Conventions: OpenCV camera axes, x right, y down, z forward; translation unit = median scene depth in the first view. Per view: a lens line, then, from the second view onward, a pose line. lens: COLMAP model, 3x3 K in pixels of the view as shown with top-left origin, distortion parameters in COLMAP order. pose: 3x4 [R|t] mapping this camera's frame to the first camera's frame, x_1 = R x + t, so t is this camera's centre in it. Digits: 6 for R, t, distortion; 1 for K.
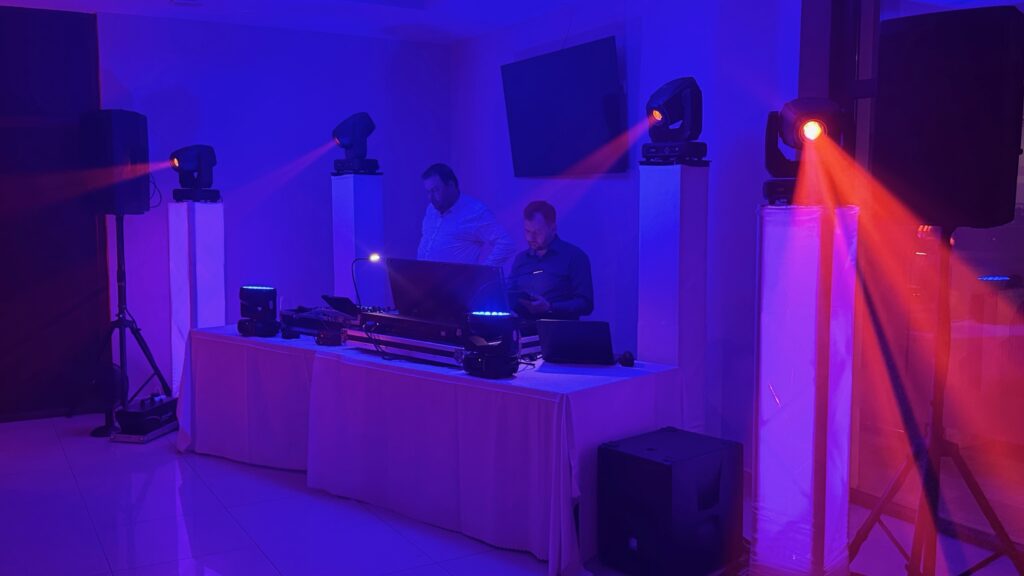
lens RADIAL K [[930.6, 0, 524.1], [0, 930.6, 288.0], [0, 0, 1]] dist [0.219358, -0.523760]
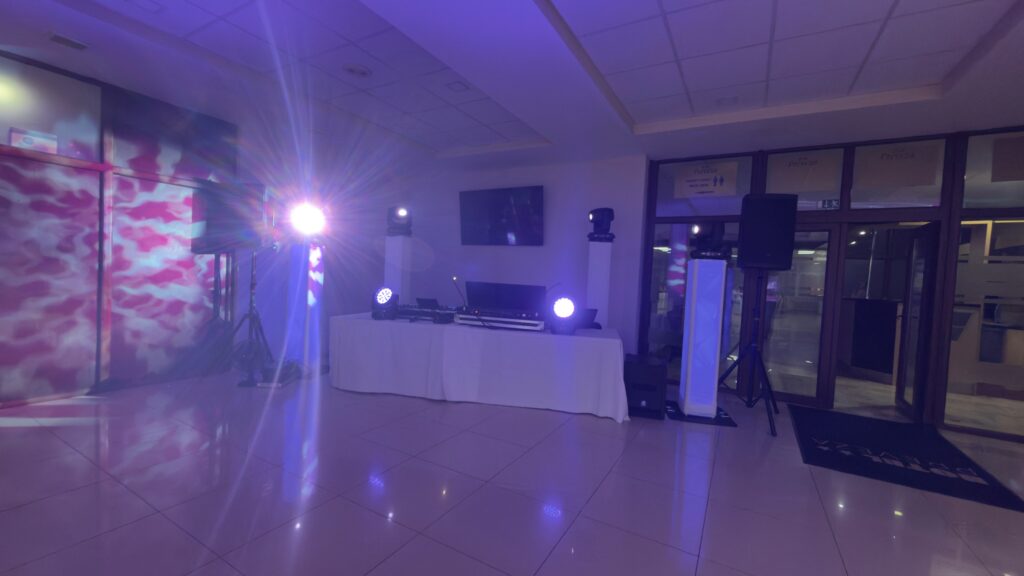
lens RADIAL K [[377.5, 0, 512.0], [0, 377.5, 288.0], [0, 0, 1]] dist [-0.000010, -0.000023]
pose [[0.859892, 0.016226, 0.510218, -0.459536], [0.001290, 0.999422, -0.033957, 0.014704], [-0.510474, 0.029857, 0.859375, 0.263365]]
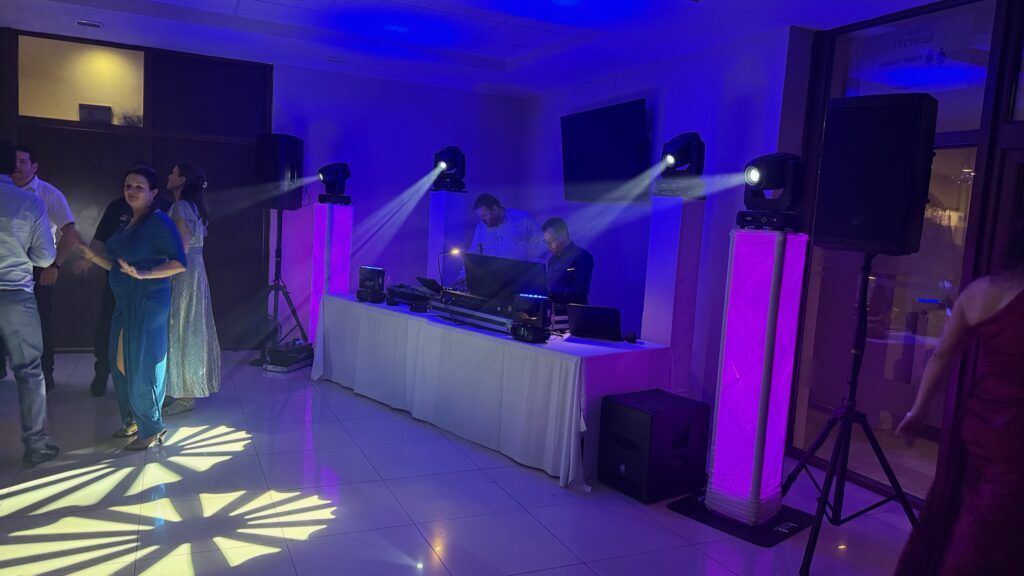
lens RADIAL K [[732.7, 0, 515.9], [0, 732.7, 289.3], [0, 0, 1]] dist [0.078165, -0.091165]
pose [[0.993624, 0.072364, -0.086459, 0.025118], [-0.072123, 0.997378, 0.005907, 0.010256], [0.086660, 0.000366, 0.996238, -0.061652]]
